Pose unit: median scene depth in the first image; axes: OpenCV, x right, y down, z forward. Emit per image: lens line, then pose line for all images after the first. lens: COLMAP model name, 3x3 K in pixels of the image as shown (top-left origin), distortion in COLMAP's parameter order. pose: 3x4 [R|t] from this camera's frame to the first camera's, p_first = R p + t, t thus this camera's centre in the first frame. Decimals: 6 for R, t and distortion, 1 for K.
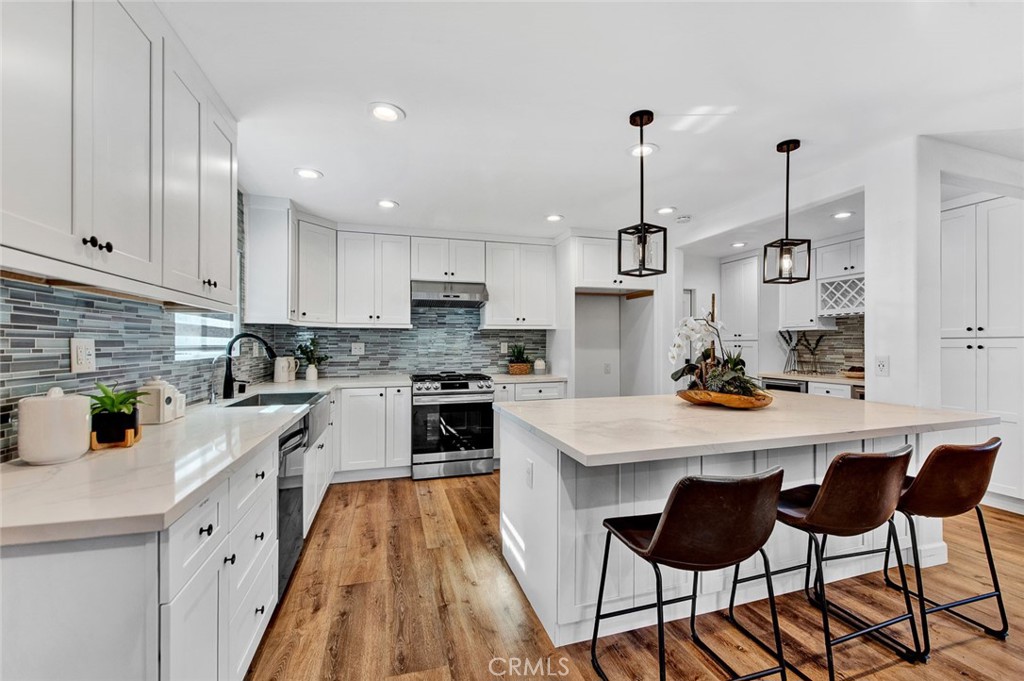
lens RADIAL K [[411.6, 0, 512.7], [0, 411.6, 350.4], [0, 0, 1]] dist [-0.019095, 0.000176]
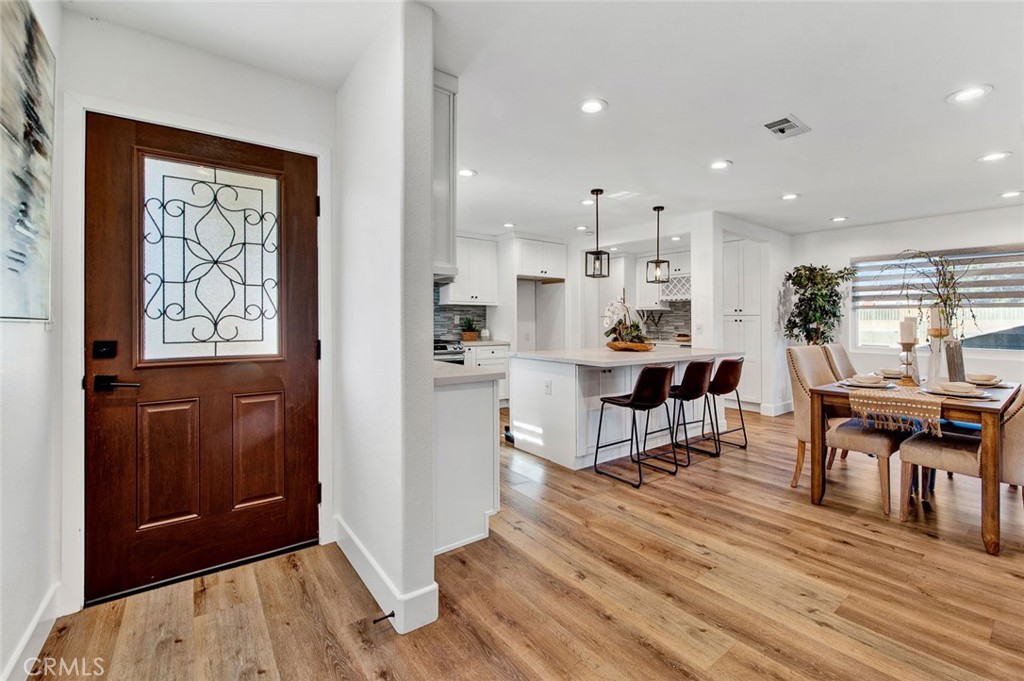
lens RADIAL K [[434.4, 0, 545.7], [0, 434.4, 319.5], [0, 0, 1]] dist [-0.018398, -0.000142]
pose [[0.910557, 0.010514, 0.413250, -0.437281], [-0.002425, 0.999795, -0.020094, 0.027309], [-0.413376, 0.017295, 0.910396, -0.415258]]
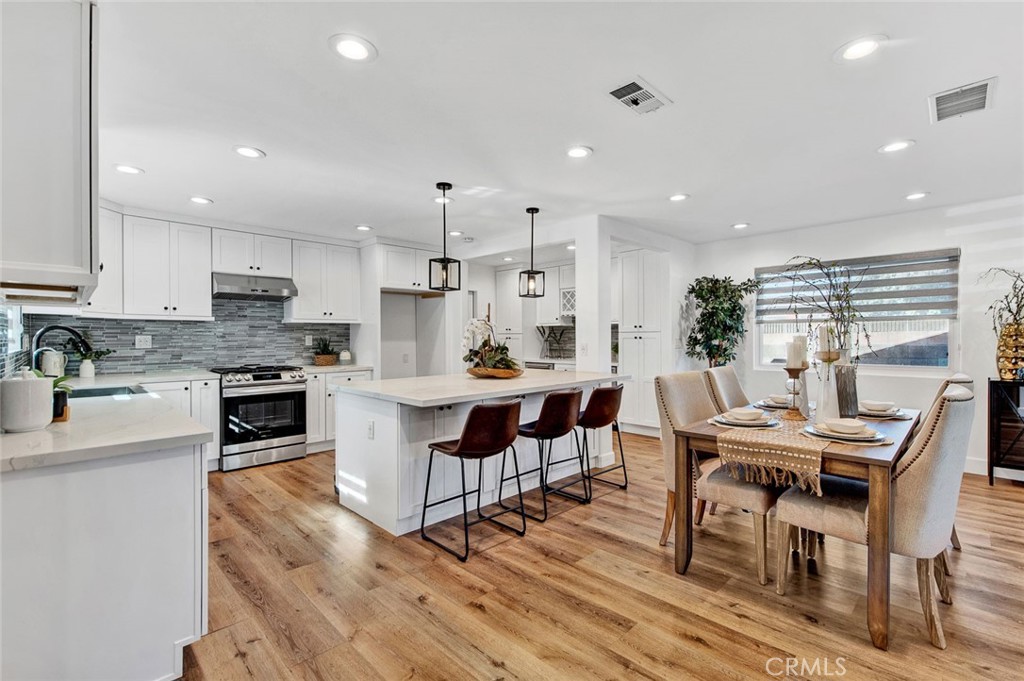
lens RADIAL K [[445.6, 0, 524.3], [0, 445.6, 340.5], [0, 0, 1]] dist [-0.003200, -0.000523]
pose [[0.864502, -0.007088, 0.502579, -0.159323], [0.009675, 0.999950, -0.002541, 0.002805], [-0.502536, 0.007060, 0.864528, -0.345067]]
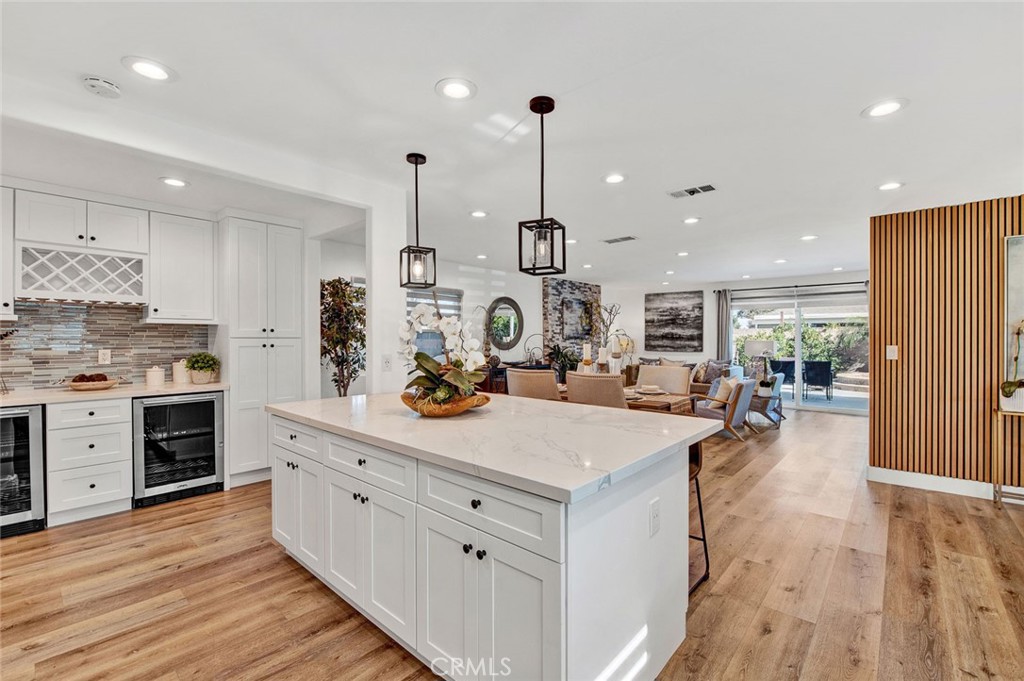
lens RADIAL K [[445.6, 0, 524.3], [0, 445.6, 340.5], [0, 0, 1]] dist [-0.003200, -0.000523]
pose [[-0.555958, -0.002919, 0.831205, -0.310718], [0.007316, 0.999938, 0.008405, -0.027860], [-0.831178, 0.010754, -0.555902, 0.971809]]
